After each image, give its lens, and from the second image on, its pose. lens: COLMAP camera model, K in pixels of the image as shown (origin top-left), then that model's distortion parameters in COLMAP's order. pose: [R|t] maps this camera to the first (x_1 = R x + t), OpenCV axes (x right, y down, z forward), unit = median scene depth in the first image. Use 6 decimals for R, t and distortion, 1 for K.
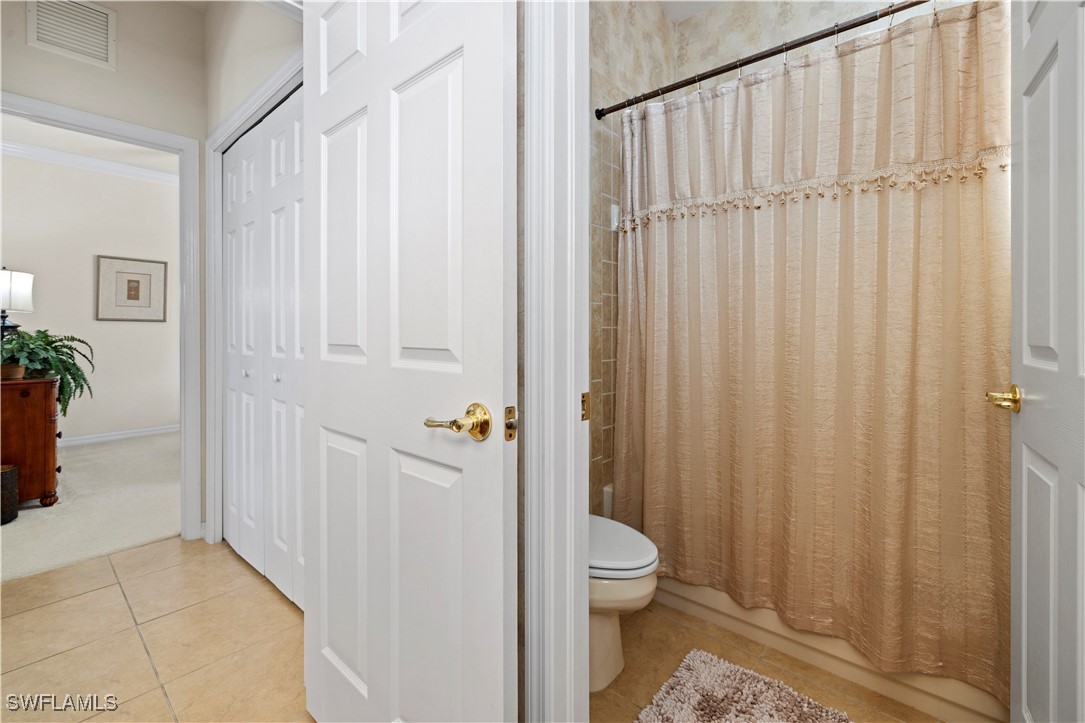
lens RADIAL K [[461.7, 0, 543.4], [0, 461.7, 335.1], [0, 0, 1]] dist [0.000038, 0.000100]
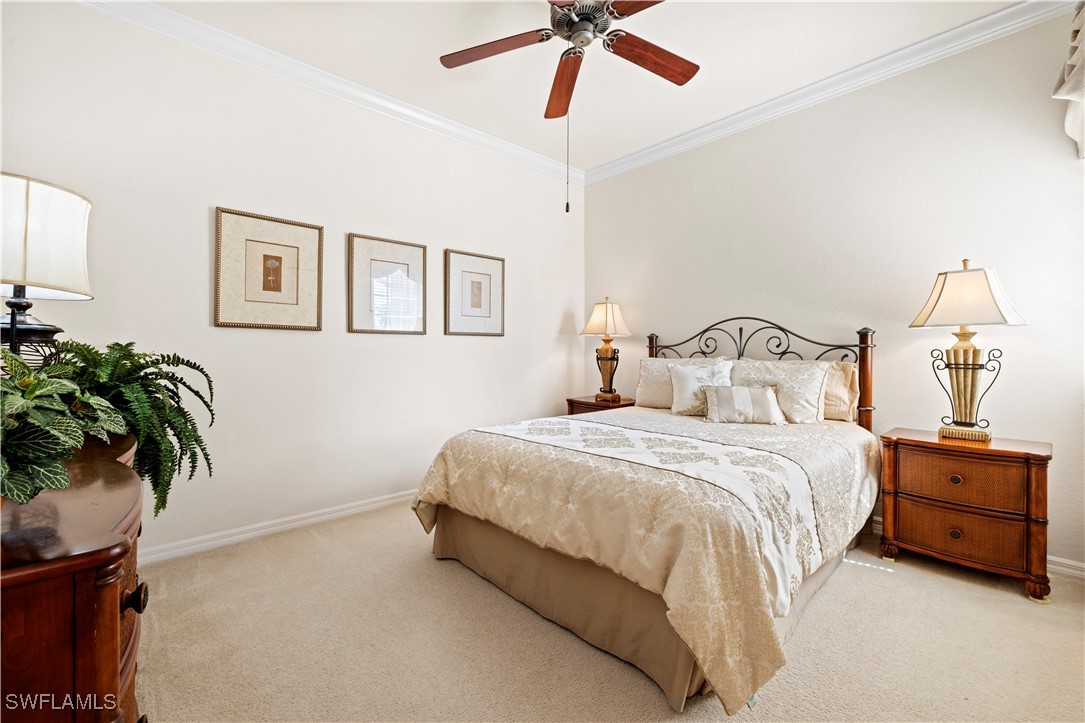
lens RADIAL K [[455.5, 0, 542.3], [0, 455.5, 359.0], [0, 0, 1]] dist [0.001204, 0.000232]
pose [[0.993412, 0.002562, -0.114569, -0.556511], [-0.001530, 0.999957, 0.009093, 0.001635], [0.114588, -0.008858, 0.993374, 0.542266]]
